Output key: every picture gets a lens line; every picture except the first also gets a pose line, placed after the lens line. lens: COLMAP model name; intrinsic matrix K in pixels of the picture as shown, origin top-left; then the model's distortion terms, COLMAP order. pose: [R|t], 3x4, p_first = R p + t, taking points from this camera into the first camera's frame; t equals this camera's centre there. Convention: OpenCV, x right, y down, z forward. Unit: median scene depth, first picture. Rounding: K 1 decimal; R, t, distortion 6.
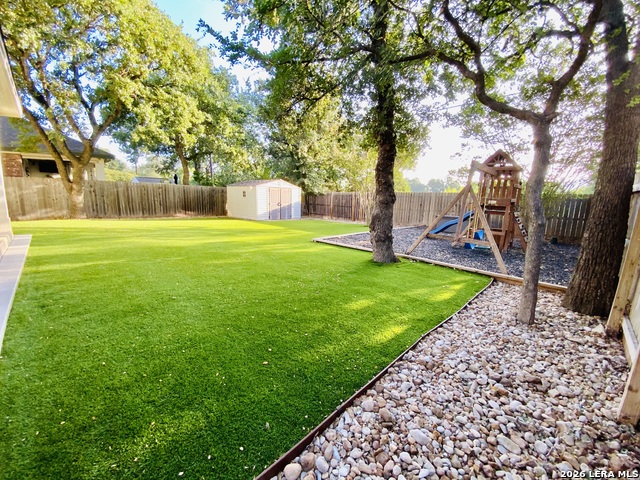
lens RADIAL K [[263.5, 0, 321.1], [0, 263.5, 241.4], [0, 0, 1]] dist [-0.003232, -0.000259]
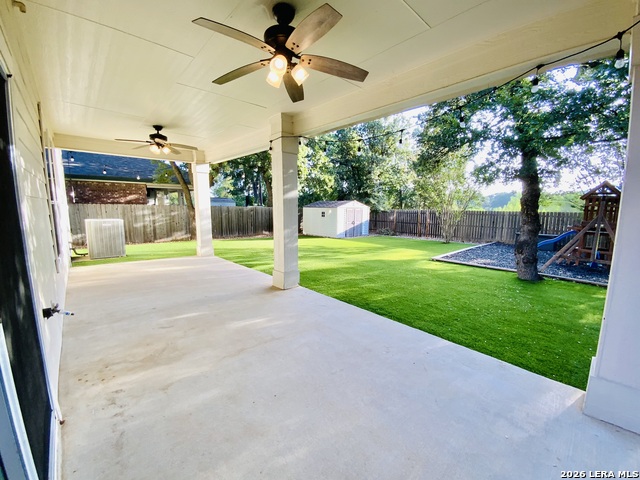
lens RADIAL K [[263.5, 0, 319.2], [0, 263.5, 242.0], [0, 0, 1]] dist [-0.003232, -0.000259]
pose [[0.997270, -0.008447, -0.073361, -0.229871], [0.005476, 0.999161, -0.040597, -0.017990], [0.073642, 0.040084, 0.996479, -0.100465]]
